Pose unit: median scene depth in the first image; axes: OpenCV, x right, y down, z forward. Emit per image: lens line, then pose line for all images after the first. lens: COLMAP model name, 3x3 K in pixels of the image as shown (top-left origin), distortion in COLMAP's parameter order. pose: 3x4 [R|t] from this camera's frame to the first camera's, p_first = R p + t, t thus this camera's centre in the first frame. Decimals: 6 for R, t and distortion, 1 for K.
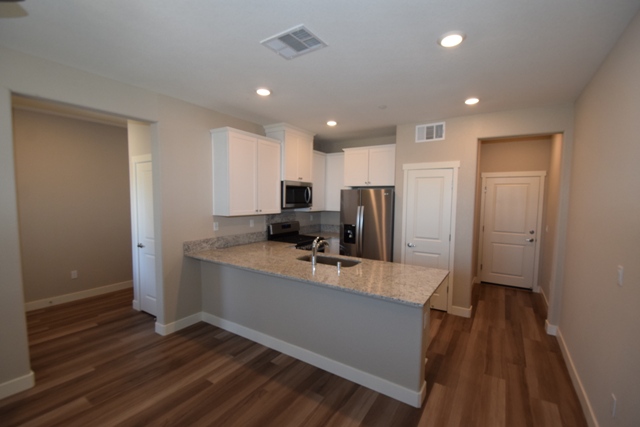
lens RADIAL K [[284.9, 0, 318.5], [0, 284.9, 215.0], [0, 0, 1]] dist [-0.005381, -0.001218]
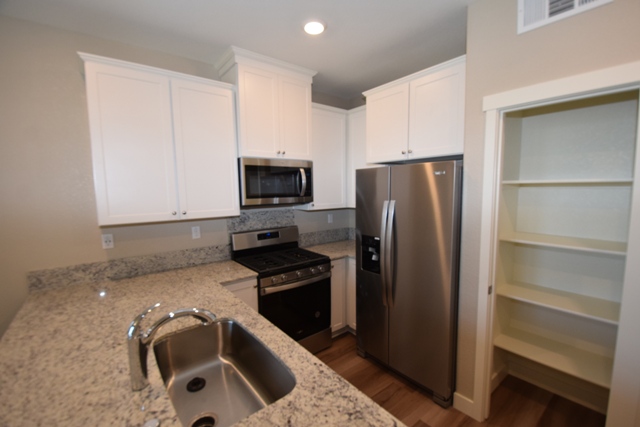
lens RADIAL K [[284.9, 0, 321.2], [0, 284.9, 215.9], [0, 0, 1]] dist [-0.005381, -0.001218]
pose [[0.947546, 0.005185, -0.319578, 0.203373], [0.008453, 0.999112, 0.041273, -0.027607], [0.319508, -0.041810, 0.946661, 0.517527]]
